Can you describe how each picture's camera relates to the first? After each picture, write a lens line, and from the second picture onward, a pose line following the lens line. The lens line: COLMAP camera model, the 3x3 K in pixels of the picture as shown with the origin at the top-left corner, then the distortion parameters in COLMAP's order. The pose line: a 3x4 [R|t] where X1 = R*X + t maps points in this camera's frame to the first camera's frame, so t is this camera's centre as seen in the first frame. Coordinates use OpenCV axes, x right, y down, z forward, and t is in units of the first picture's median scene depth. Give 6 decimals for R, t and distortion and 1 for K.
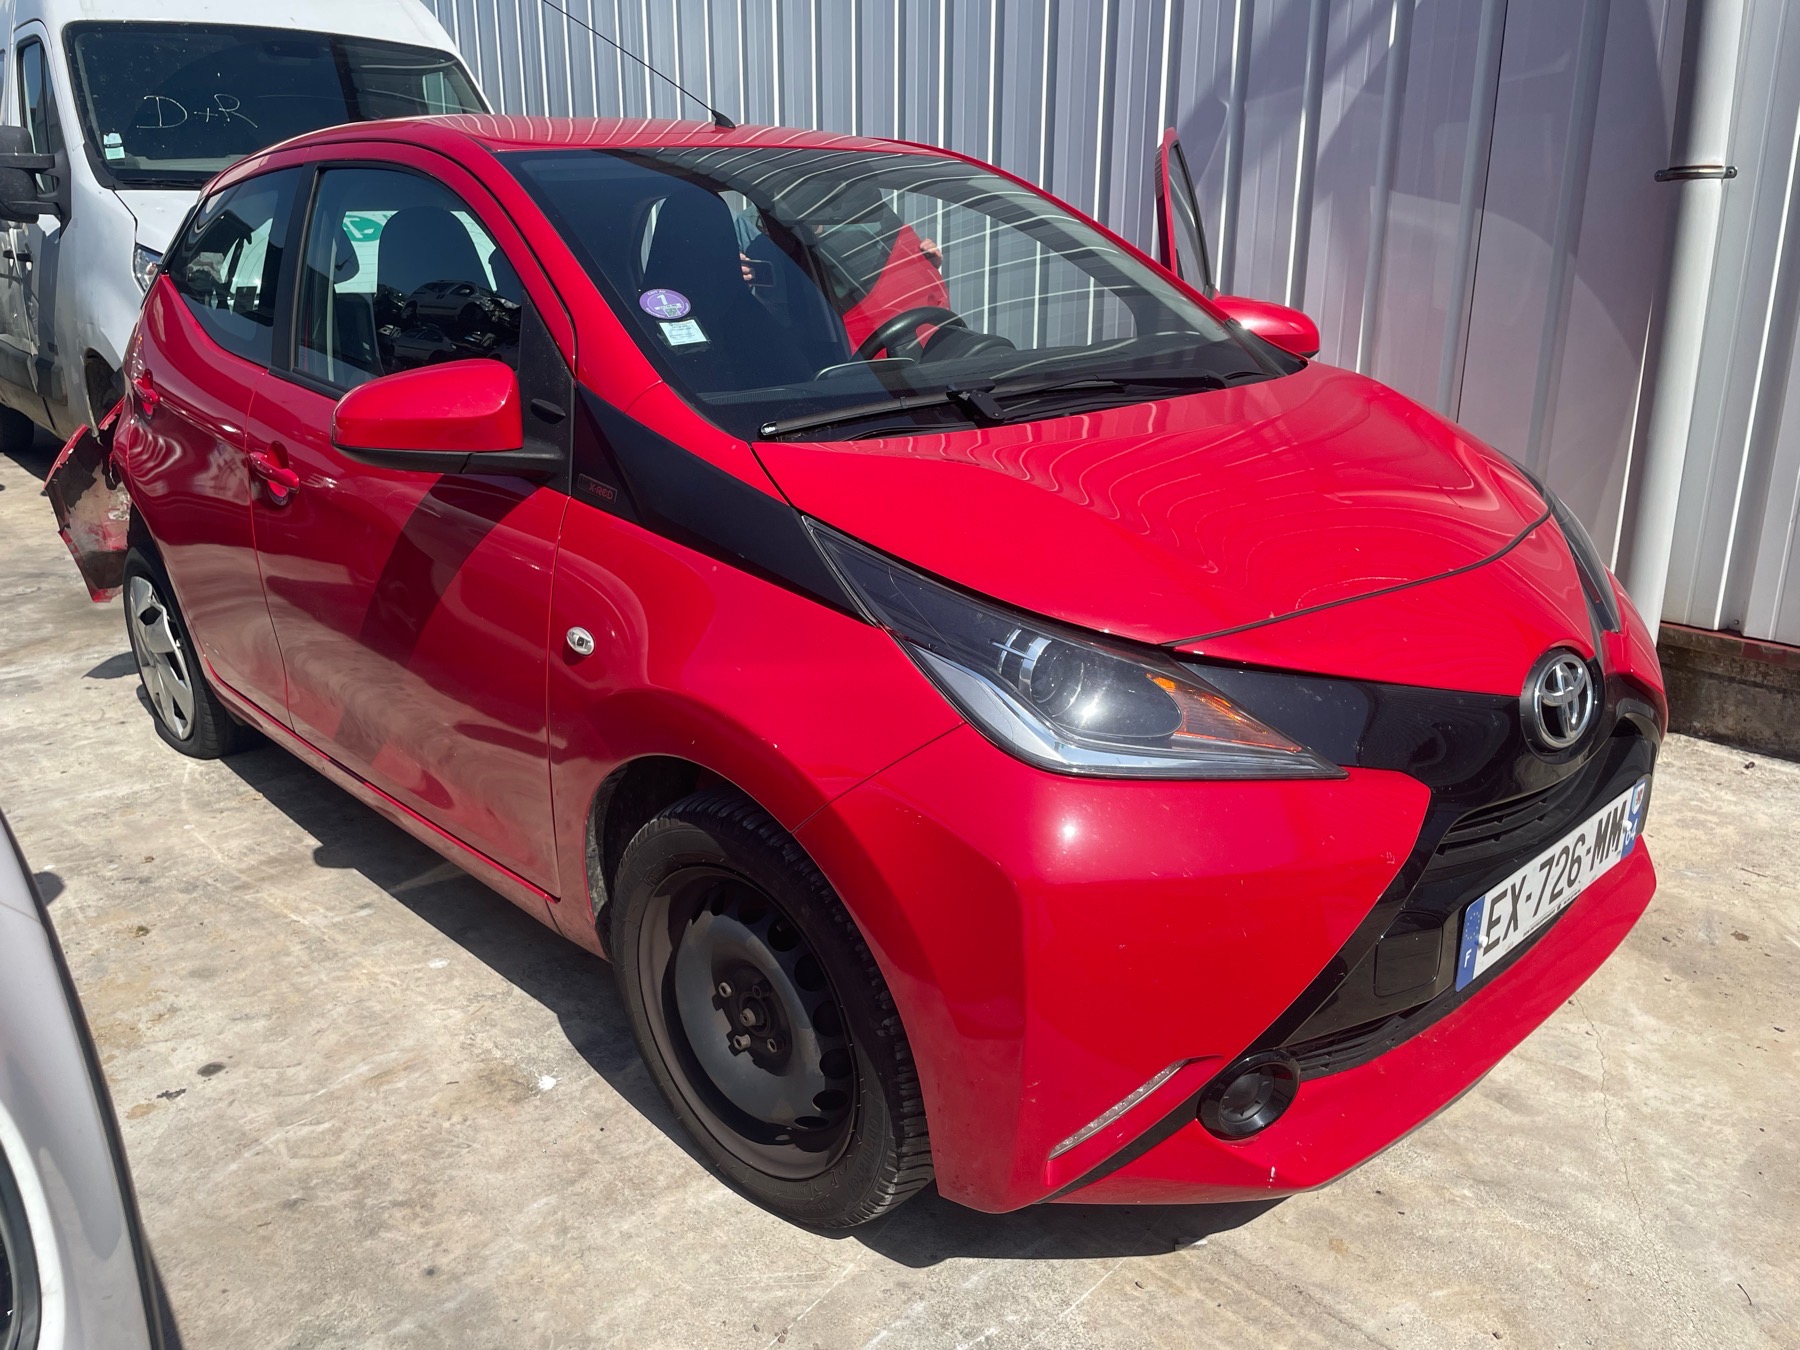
lens RADIAL K [[1359.1, 0, 888.3], [0, 1359.1, 658.0], [0, 0, 1]] dist [0.082033, -0.111143]
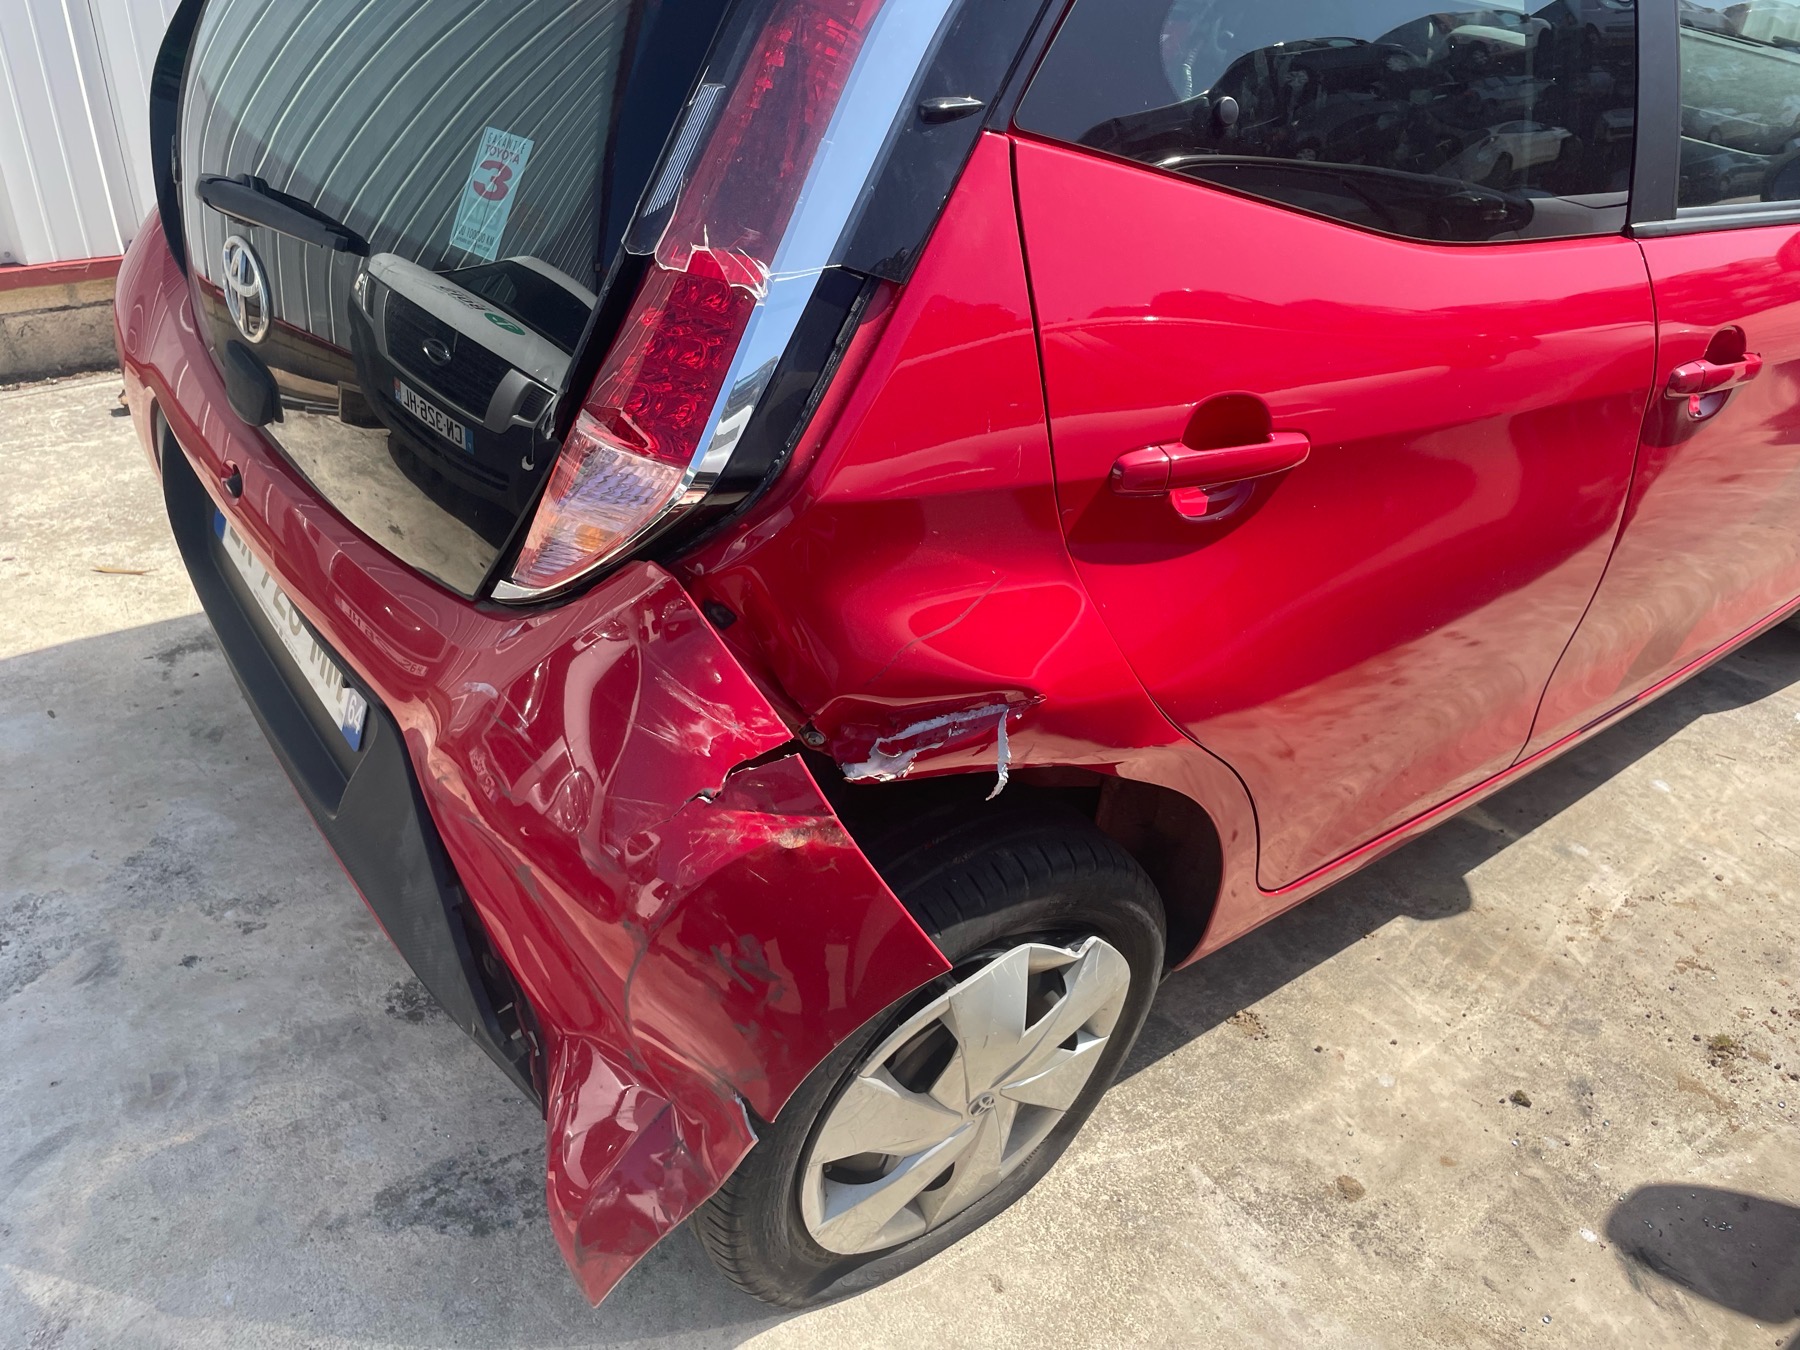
lens RADIAL K [[1360.0, 0, 874.4], [0, 1360.0, 654.4], [0, 0, 1]] dist [0.075312, -0.100971]
pose [[0.118542, -0.543089, 0.831266, -0.950271], [0.232942, 0.829016, 0.508400, -0.389410], [-0.965239, 0.133370, 0.224782, 1.084782]]
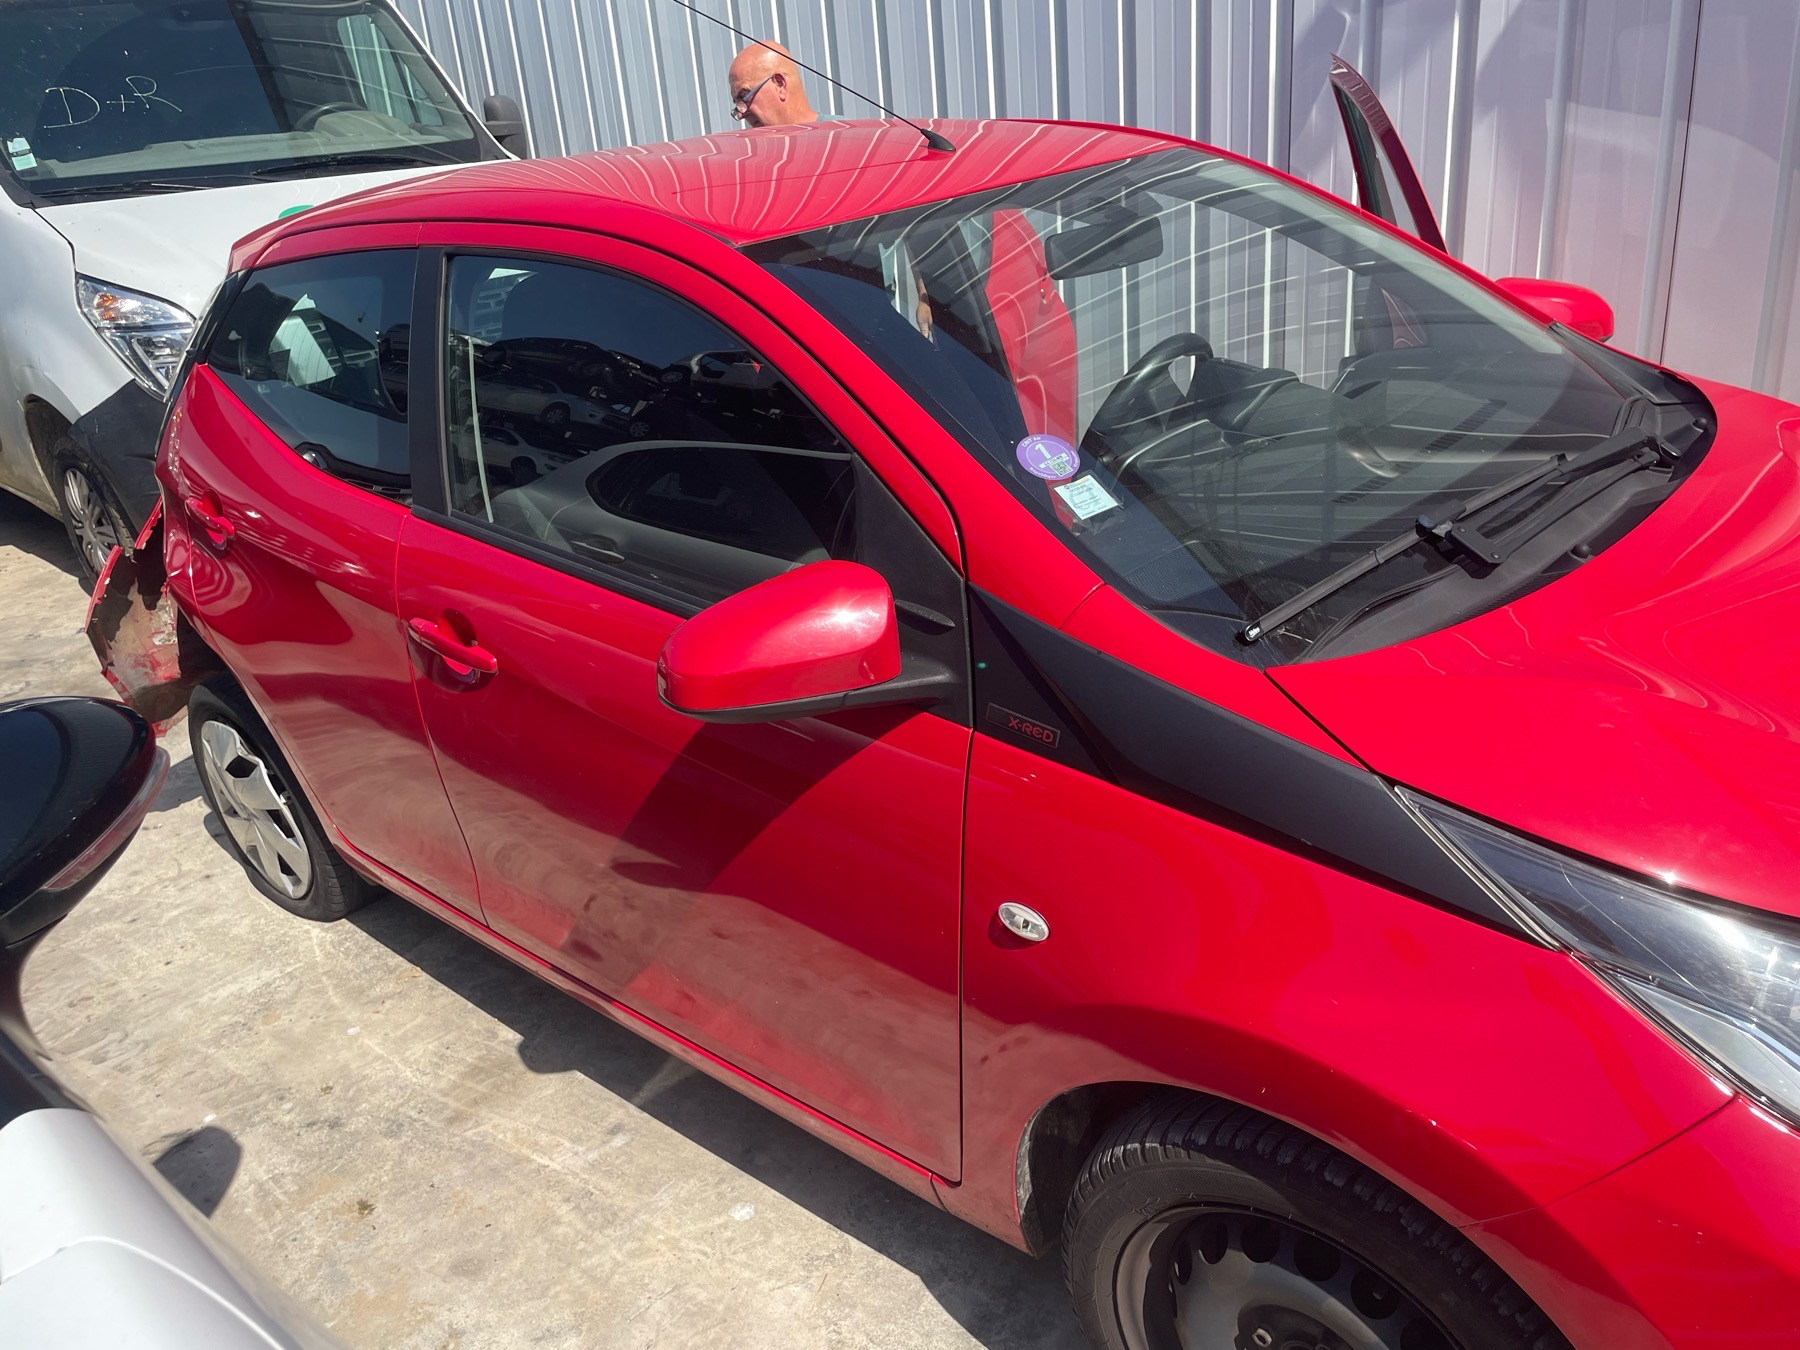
lens RADIAL K [[1363.5, 0, 905.0], [0, 1363.5, 661.7], [0, 0, 1]] dist [0.071484, -0.091146]
pose [[0.991313, -0.115789, 0.062378, -0.202541], [0.109587, 0.989422, 0.095049, -0.150741], [-0.072724, -0.087387, 0.993516, 0.153550]]
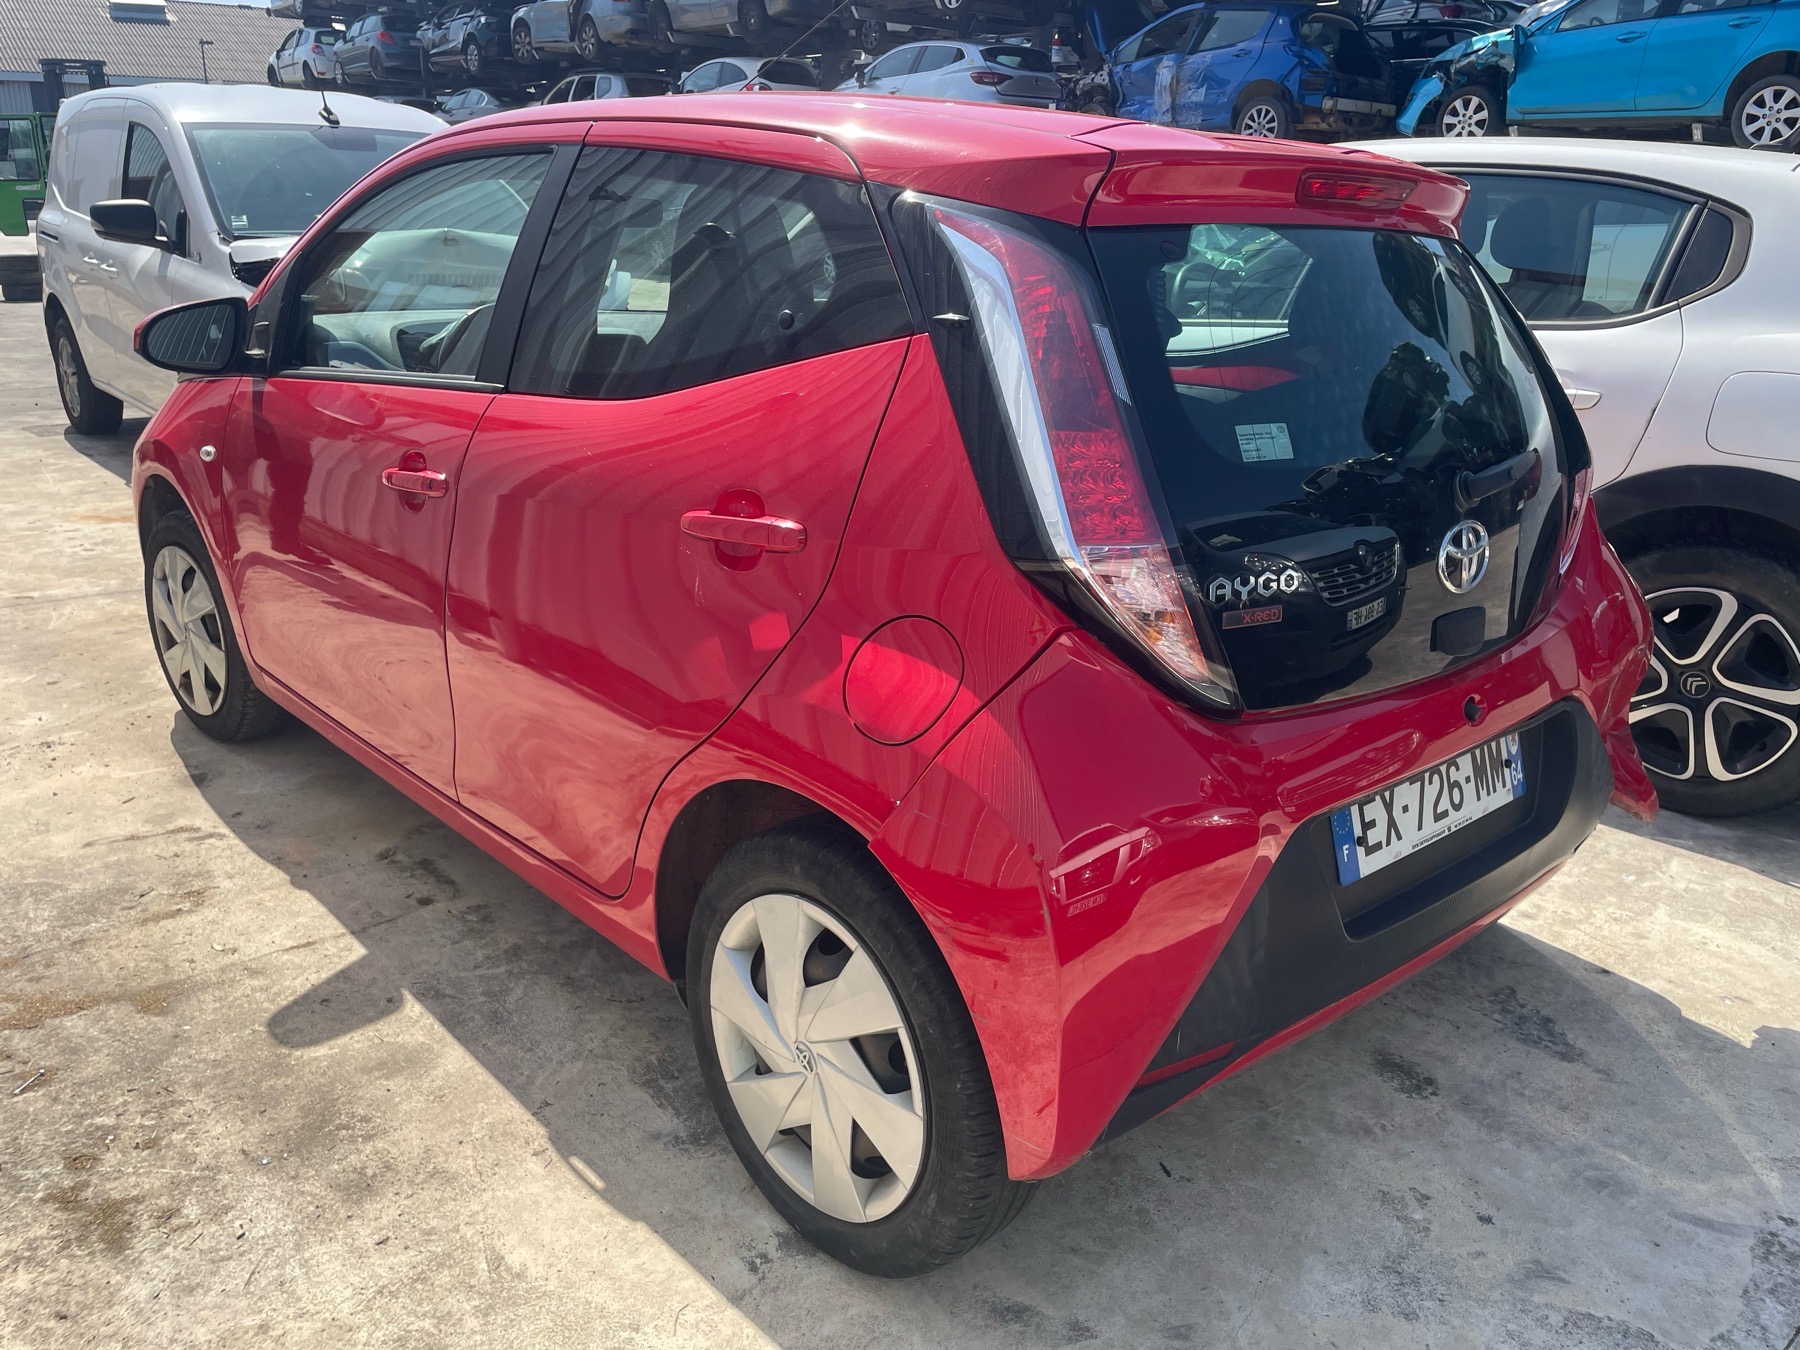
lens RADIAL K [[1363.3, 0, 900.0], [0, 1363.3, 675.0], [0, 0, 1]] dist [0.083316, -0.108046]
pose [[-0.999446, -0.031556, -0.010542, -0.246407], [-0.031789, 0.812263, 0.582424, -0.618551], [-0.009816, 0.582437, -0.812816, 1.935210]]
